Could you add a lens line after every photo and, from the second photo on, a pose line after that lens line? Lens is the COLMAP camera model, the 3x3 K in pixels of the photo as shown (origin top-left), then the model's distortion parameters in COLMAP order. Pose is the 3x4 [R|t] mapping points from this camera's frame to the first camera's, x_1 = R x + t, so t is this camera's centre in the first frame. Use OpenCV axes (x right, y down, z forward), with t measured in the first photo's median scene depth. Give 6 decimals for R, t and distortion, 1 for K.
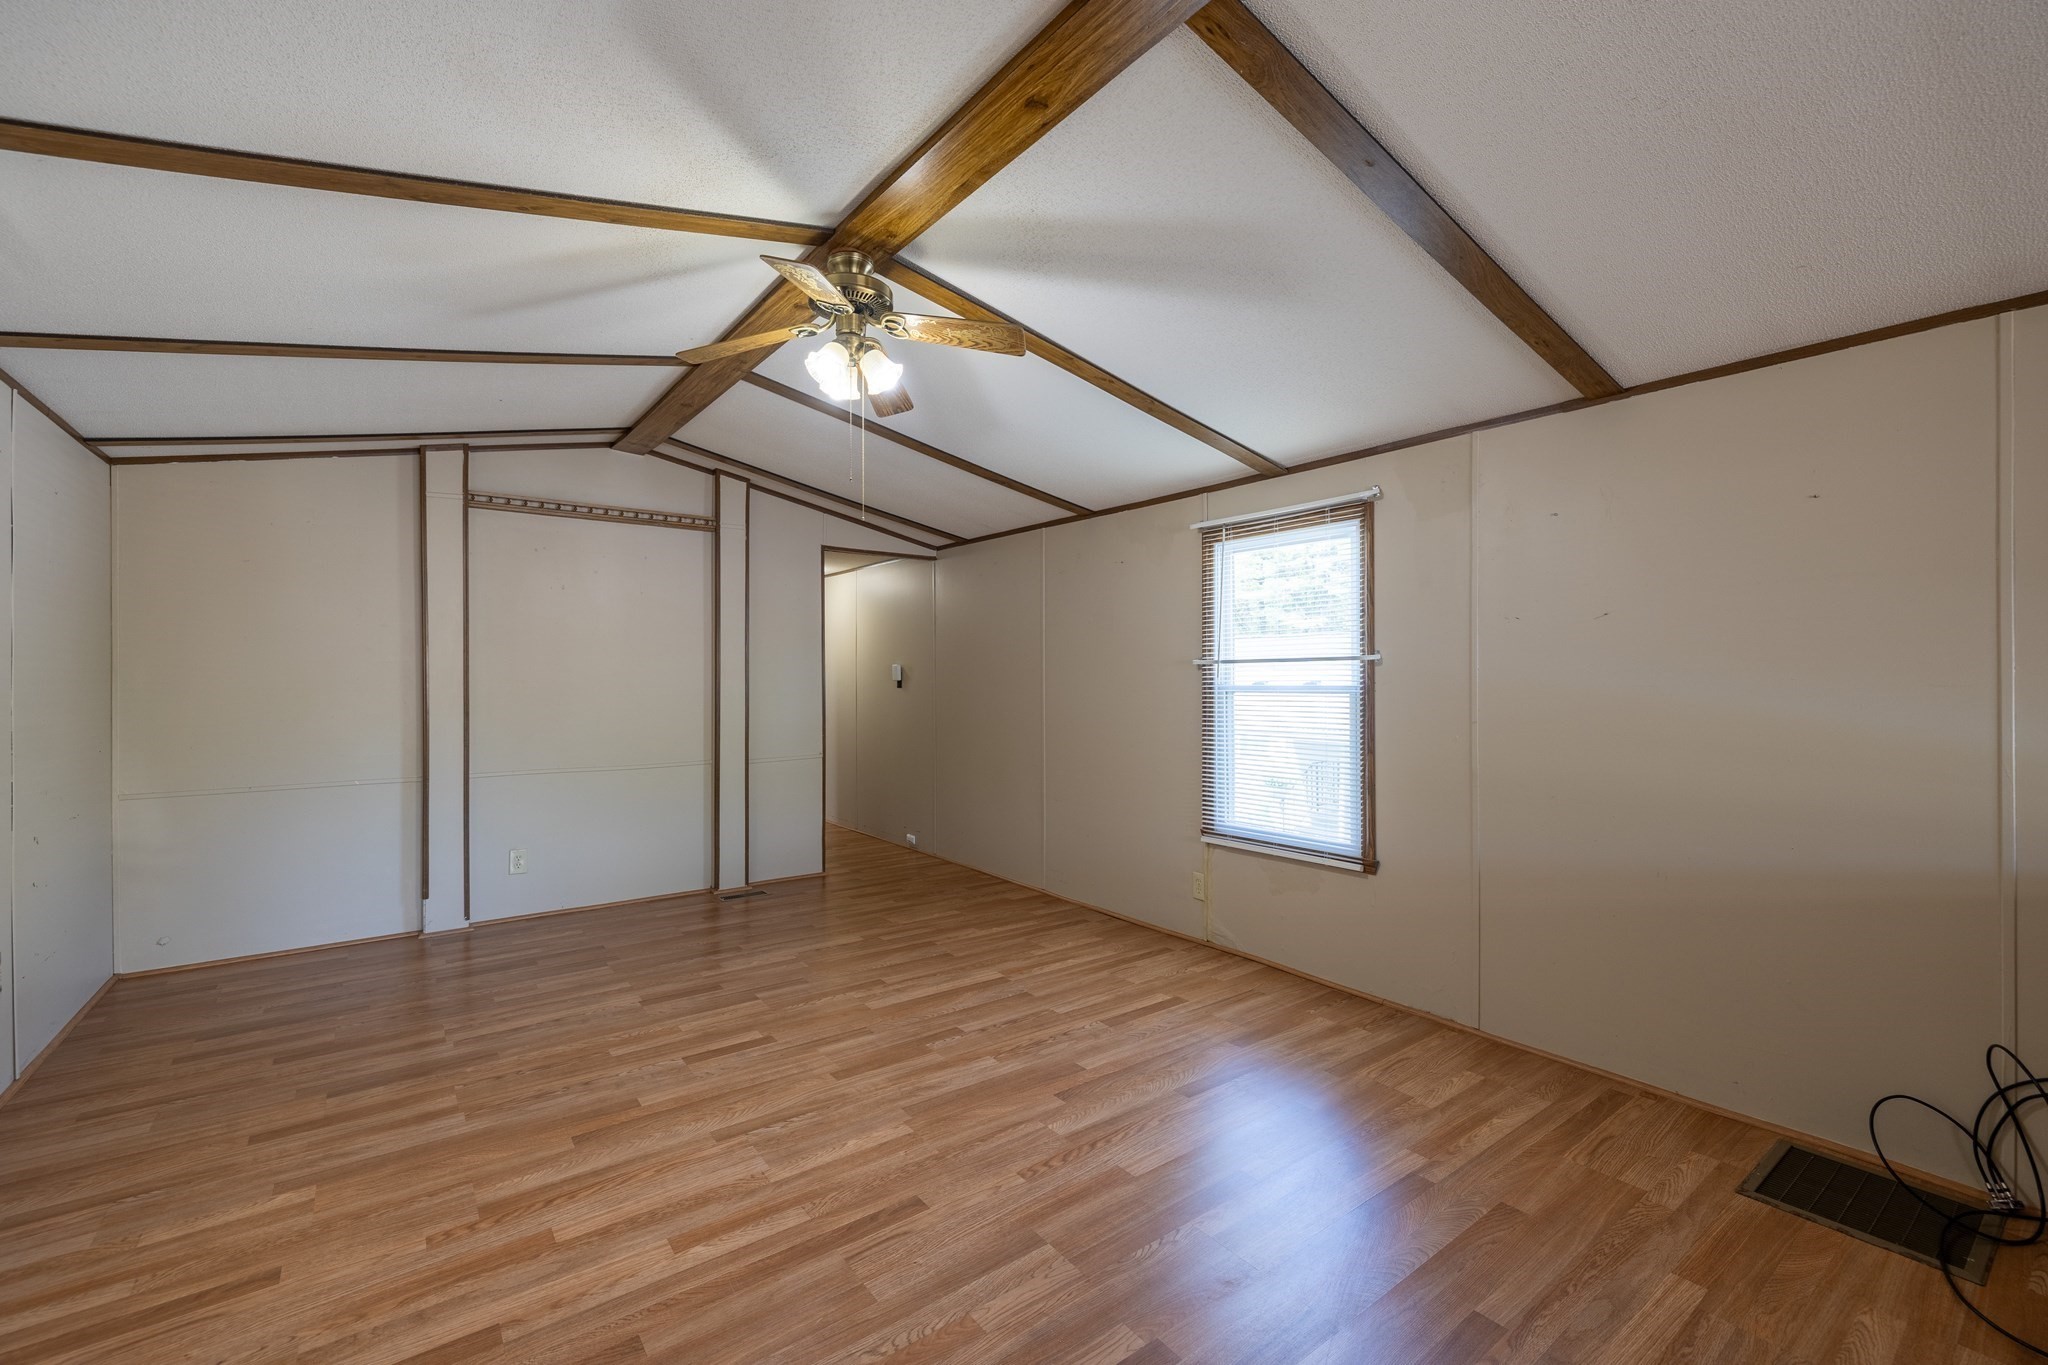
lens RADIAL K [[854.1, 0, 1015.4], [0, 854.1, 678.3], [0, 0, 1]] dist [0.000140, -0.000576]
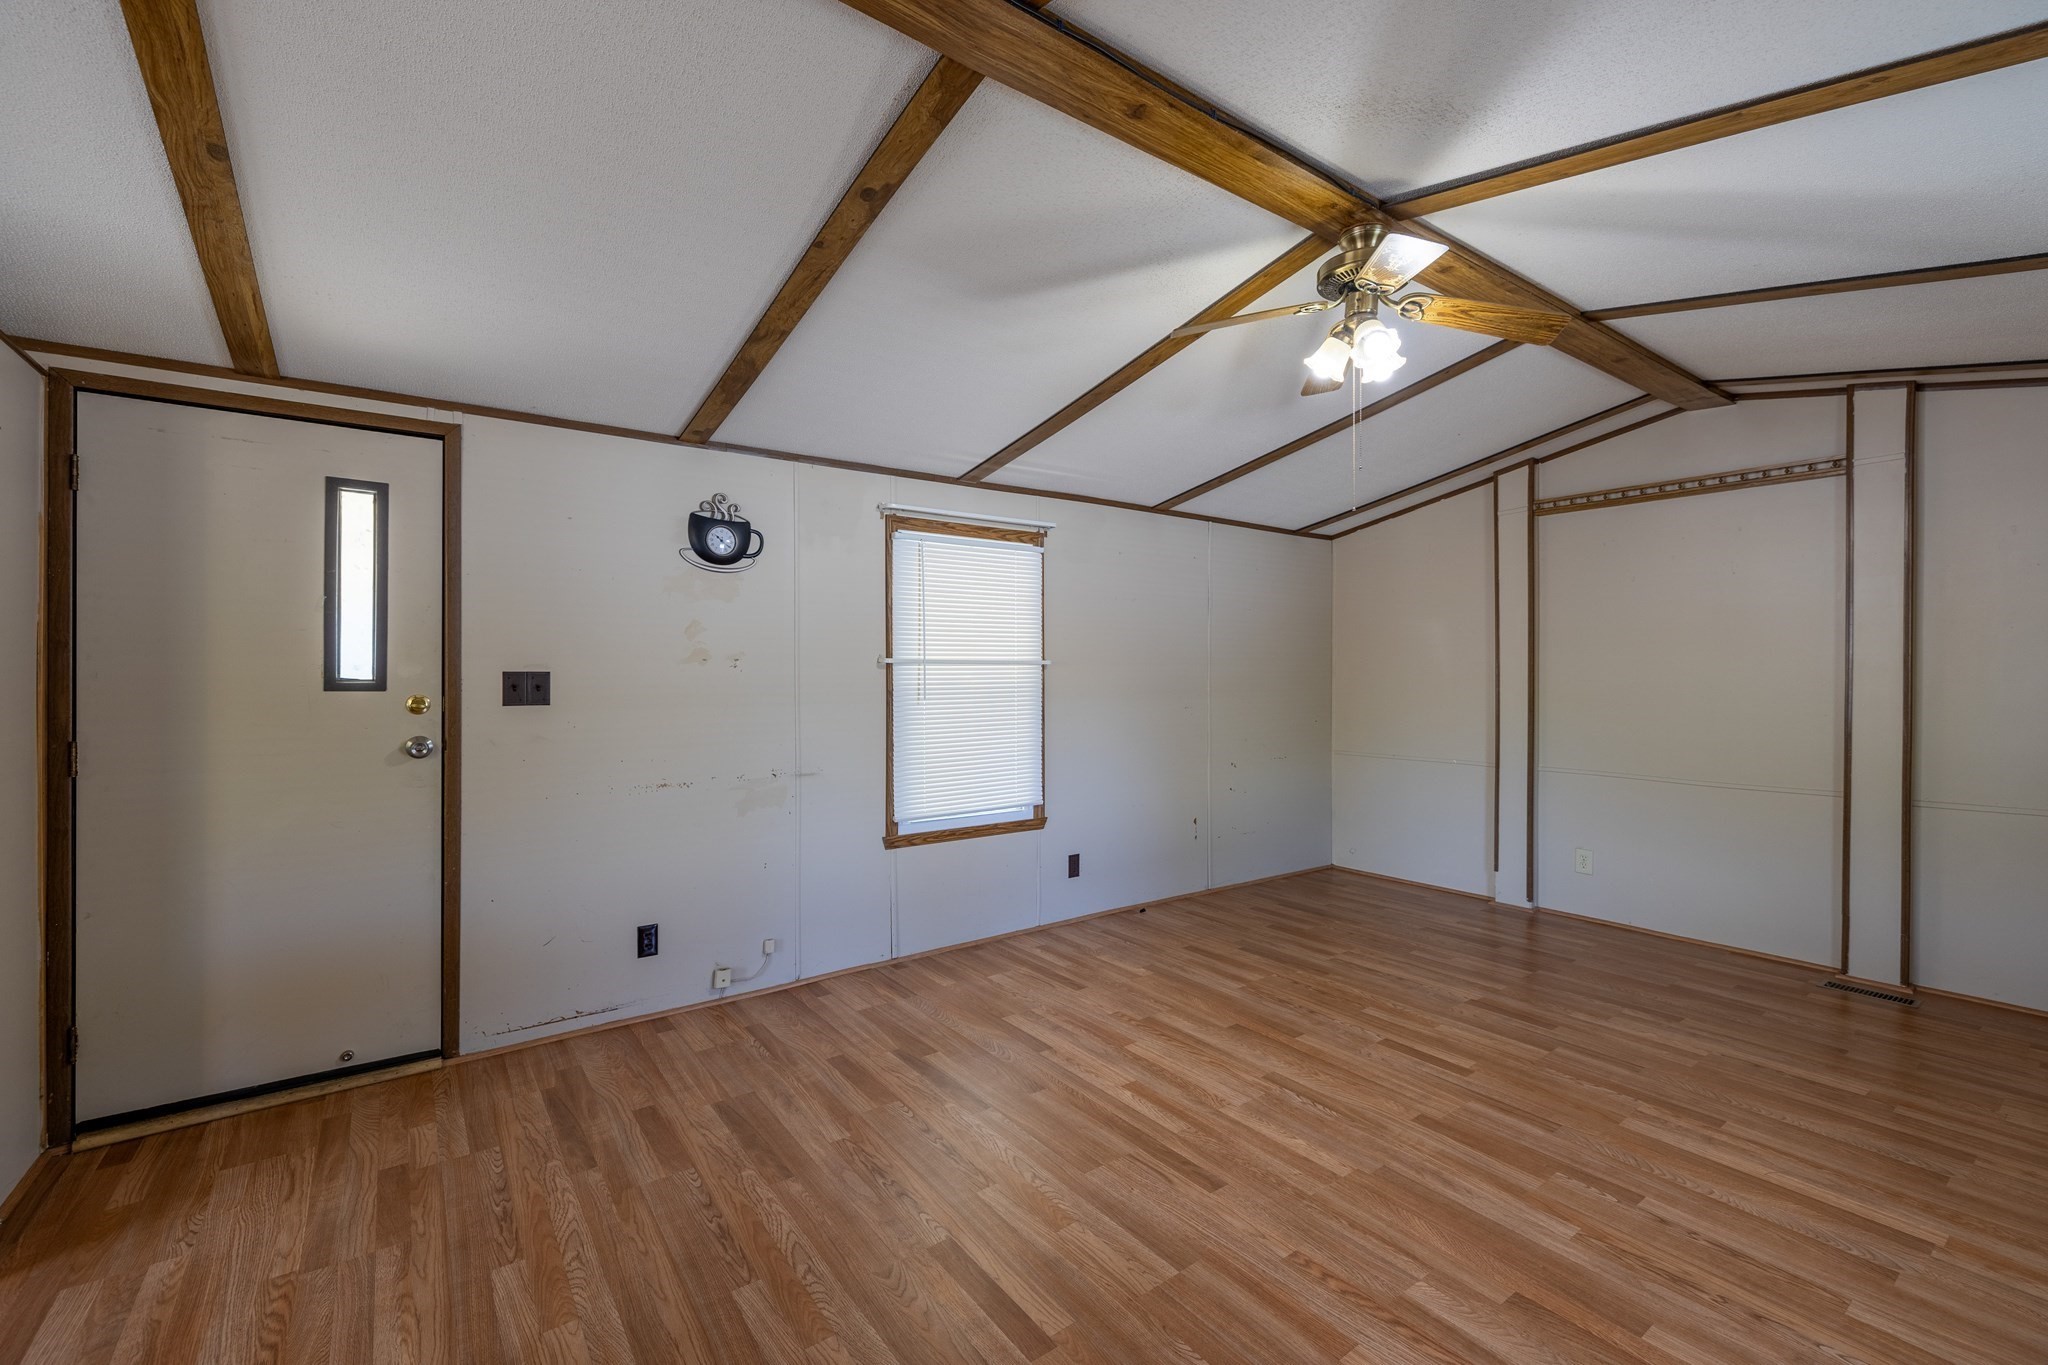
lens RADIAL K [[854.1, 0, 1015.4], [0, 854.1, 678.3], [0, 0, 1]] dist [0.000140, -0.000576]
pose [[-0.013880, 0.006119, -0.999885, 0.643953], [-0.002698, 0.999977, 0.006157, -0.004496], [0.999900, 0.002783, -0.013863, 0.538024]]
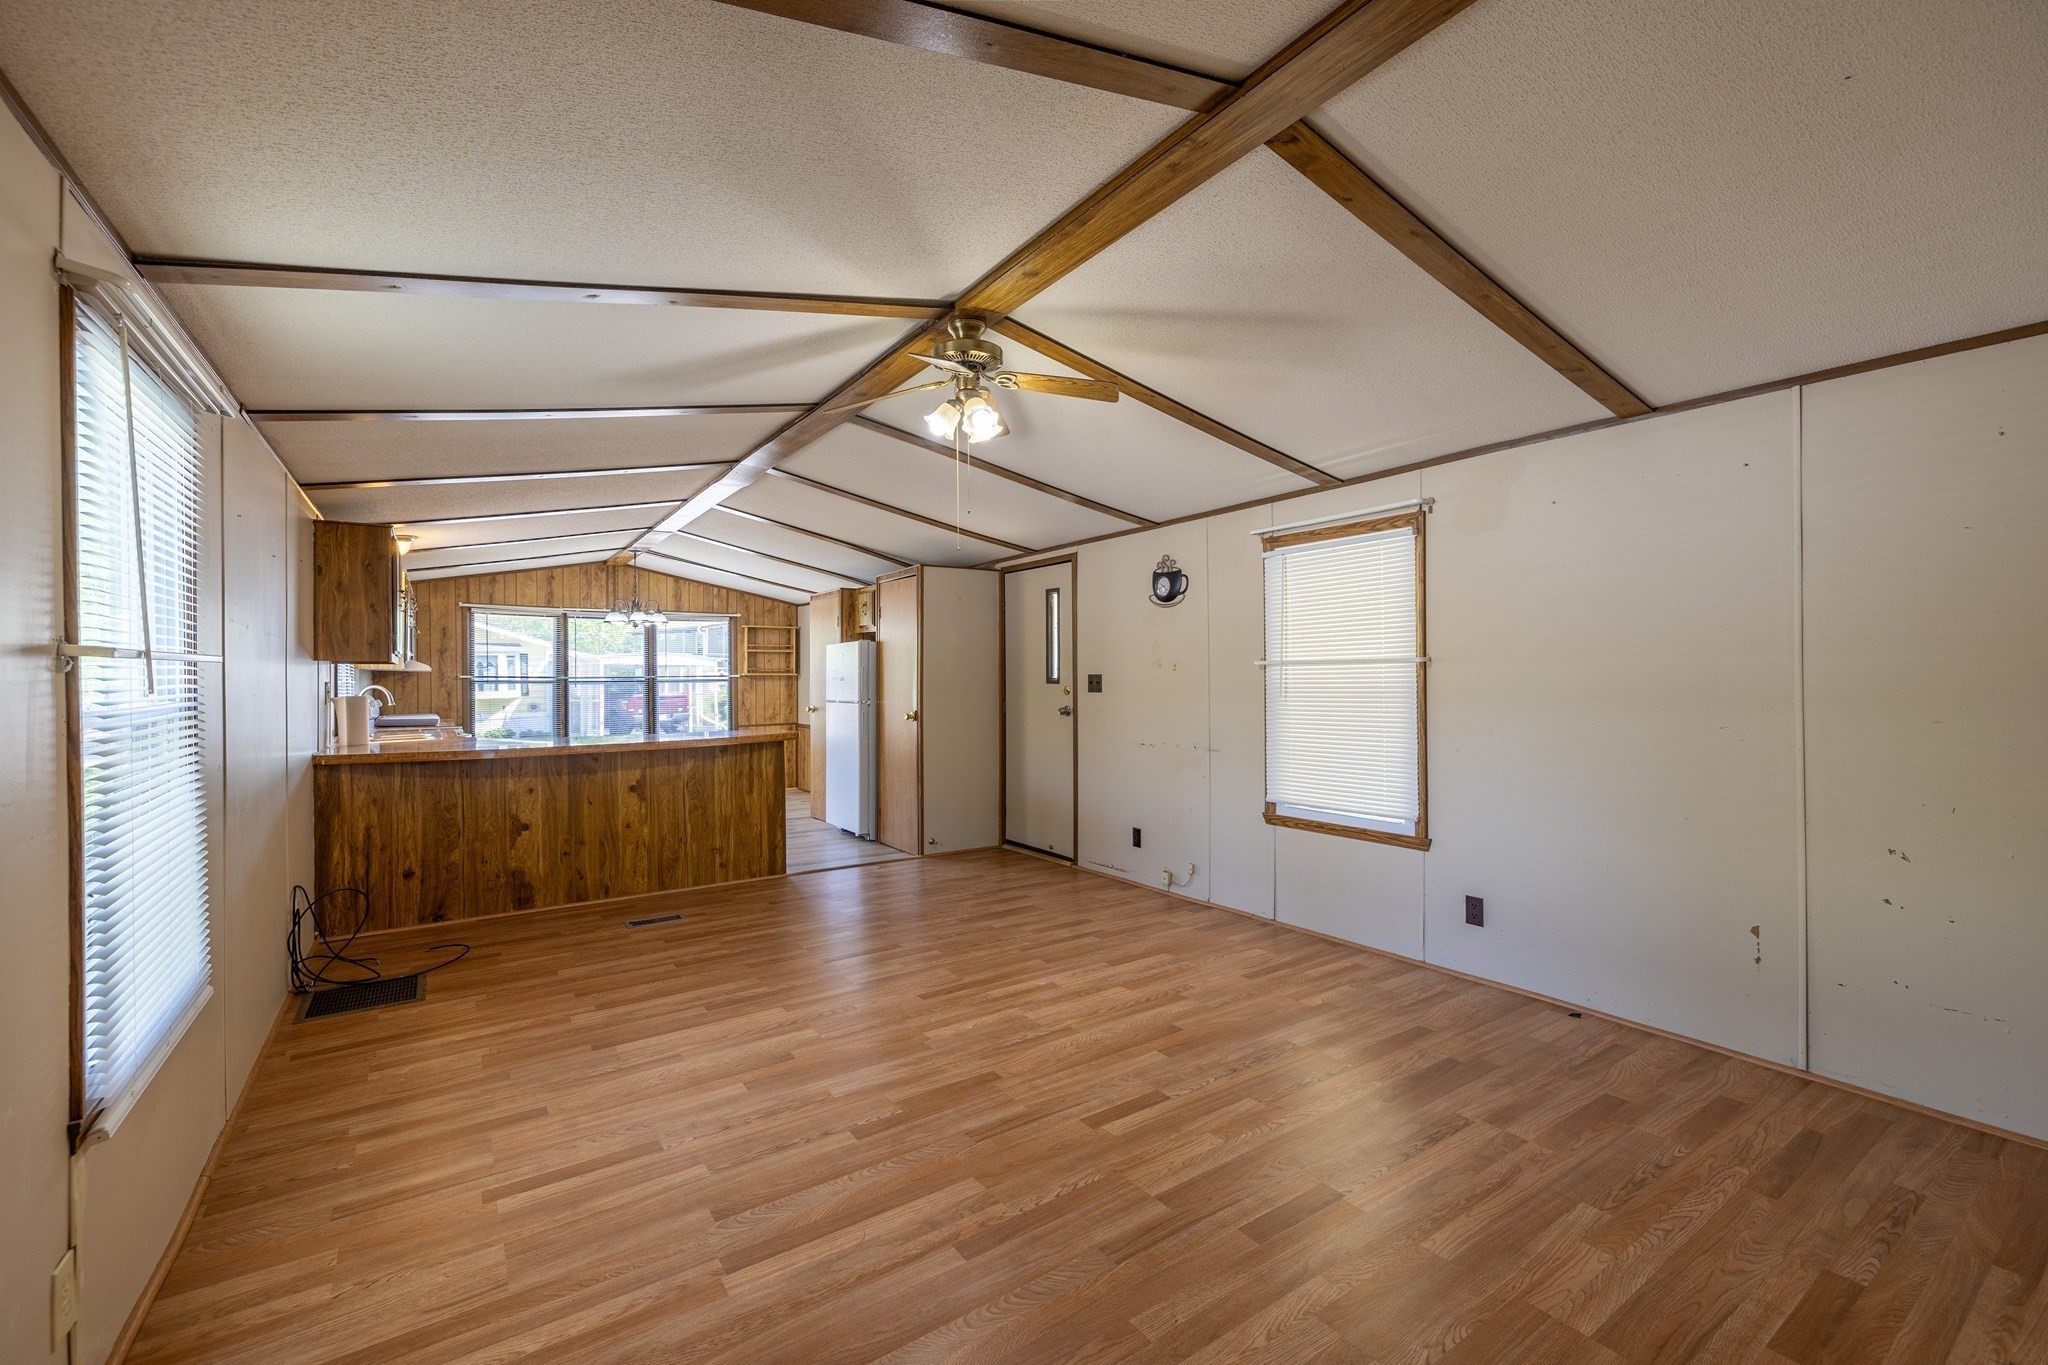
lens RADIAL K [[857.7, 0, 1014.5], [0, 857.7, 677.4], [0, 0, 1]] dist [0.000118, -0.000385]
pose [[-0.998810, 0.009911, 0.047753, -0.263097], [0.010101, 0.999942, 0.003758, -0.007218], [-0.047713, 0.004236, -0.998852, 1.853355]]
